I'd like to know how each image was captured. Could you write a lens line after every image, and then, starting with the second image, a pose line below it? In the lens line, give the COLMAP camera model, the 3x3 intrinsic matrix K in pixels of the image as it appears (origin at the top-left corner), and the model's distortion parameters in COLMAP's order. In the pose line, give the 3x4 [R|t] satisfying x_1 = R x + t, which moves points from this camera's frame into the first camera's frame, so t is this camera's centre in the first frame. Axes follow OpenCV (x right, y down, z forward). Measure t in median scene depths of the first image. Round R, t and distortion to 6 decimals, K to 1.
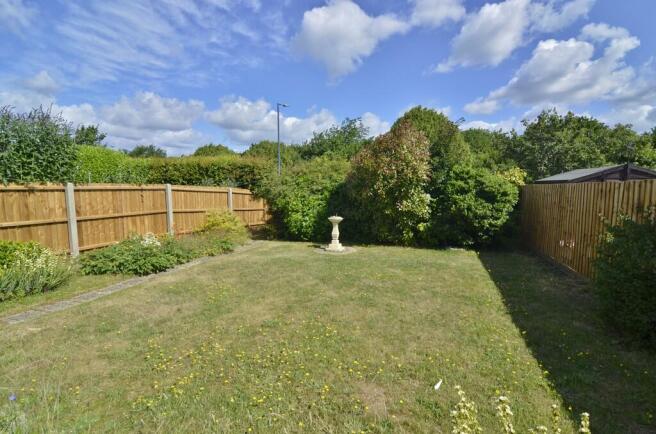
lens RADIAL K [[328.4, 0, 328.0], [0, 328.4, 217.0], [0, 0, 1]] dist [-0.001844, -0.021083]
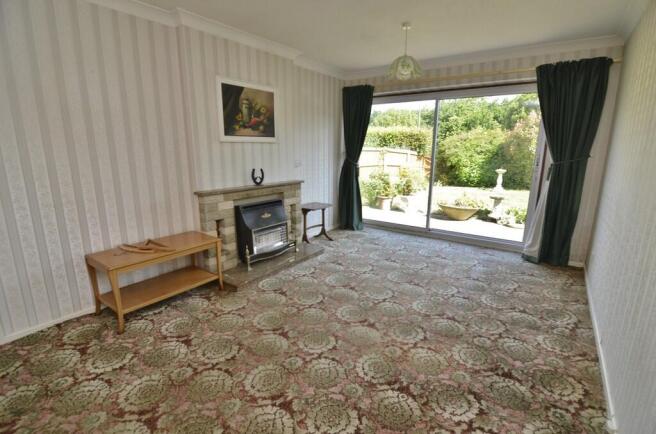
lens RADIAL K [[328.4, 0, 328.0], [0, 328.4, 217.0], [0, 0, 1]] dist [-0.001844, -0.021083]
pose [[0.960939, 0.052253, -0.271782, -0.212802], [-0.022402, 0.993478, 0.111802, 0.043878], [0.275852, -0.101346, 0.955842, -0.451890]]
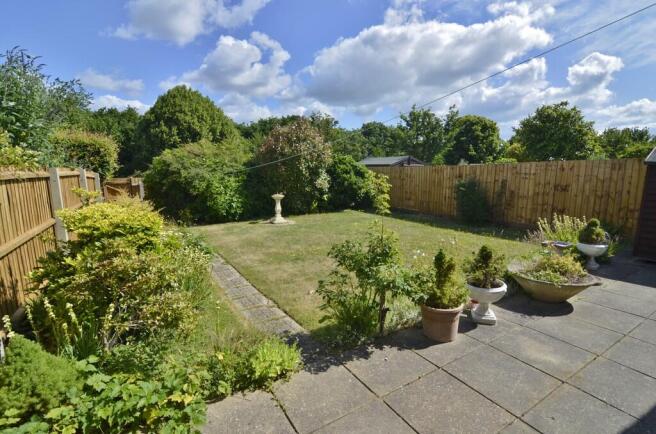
lens RADIAL K [[328.4, 0, 328.0], [0, 328.4, 217.0], [0, 0, 1]] dist [-0.001844, -0.021083]
pose [[0.614266, -0.123726, 0.779339, -0.535155], [0.074478, 0.992313, 0.098835, -0.016899], [-0.785576, -0.002667, 0.618759, 0.079532]]
